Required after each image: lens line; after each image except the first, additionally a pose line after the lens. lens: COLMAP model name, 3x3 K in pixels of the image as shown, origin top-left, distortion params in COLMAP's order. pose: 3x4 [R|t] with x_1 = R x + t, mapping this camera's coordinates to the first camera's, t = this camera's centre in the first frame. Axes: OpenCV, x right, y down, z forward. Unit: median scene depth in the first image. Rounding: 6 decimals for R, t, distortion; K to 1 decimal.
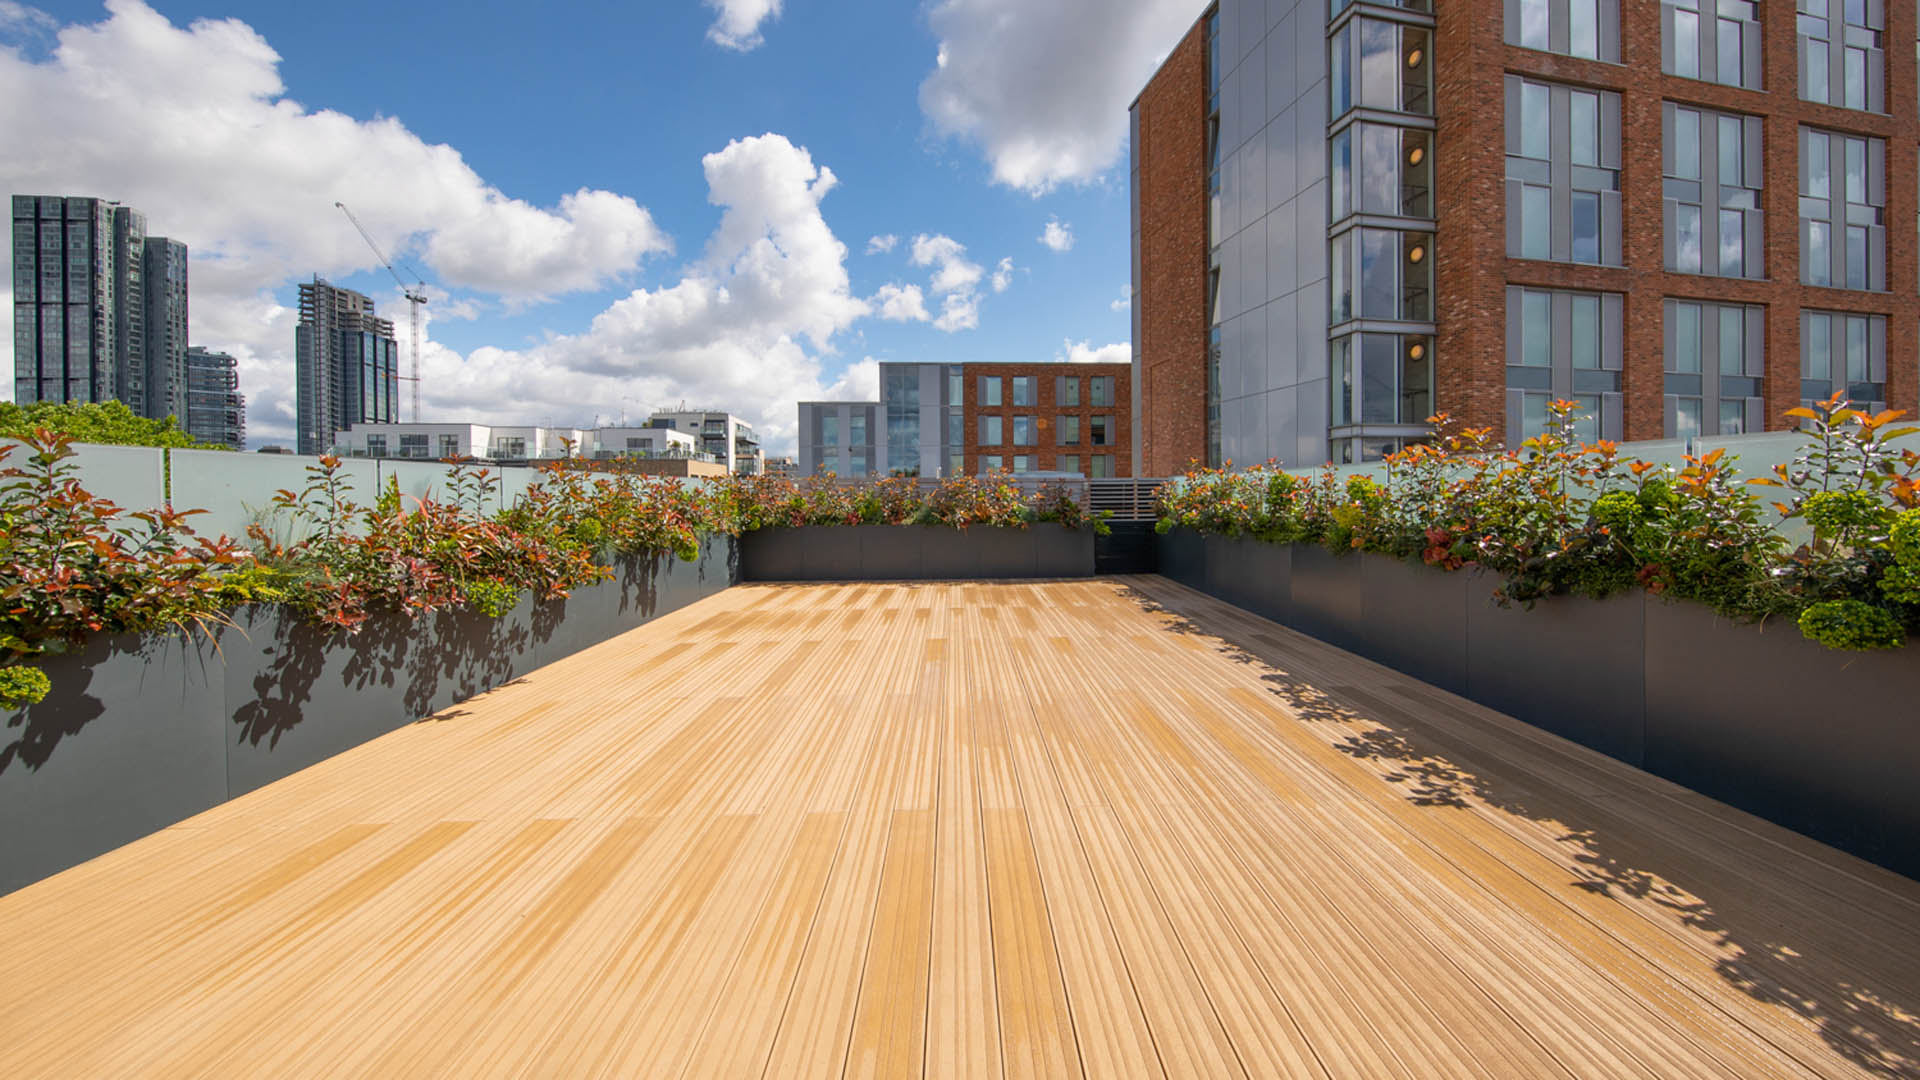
lens RADIAL K [[674.5, 0, 987.5], [0, 674.5, 486.4], [0, 0, 1]] dist [0.010838, -0.005233]
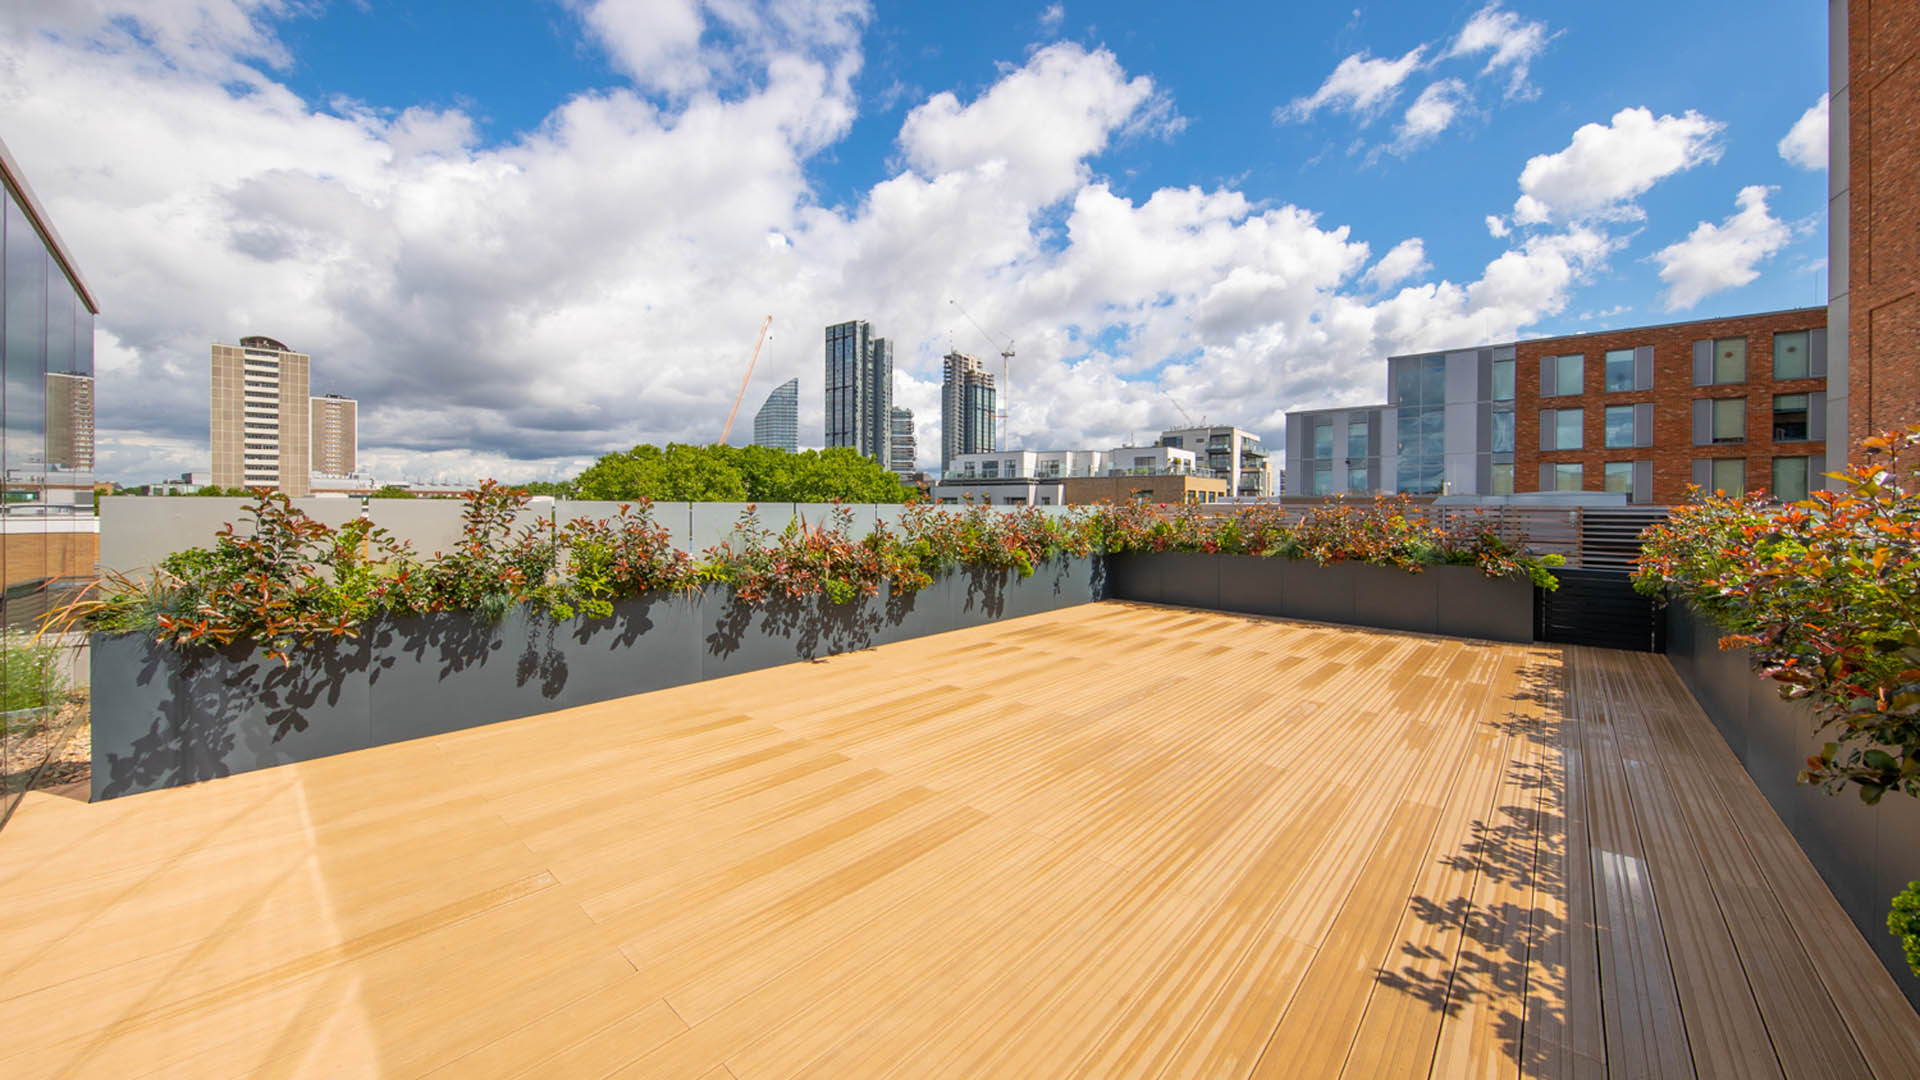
lens RADIAL K [[678.2, 0, 956.3], [0, 678.2, 505.7], [0, 0, 1]] dist [-0.001038, -0.000272]
pose [[0.713153, 0.011758, -0.700909, 0.830523], [-0.005027, 0.999919, 0.011659, -0.079031], [0.700990, -0.004791, 0.713155, 0.116825]]
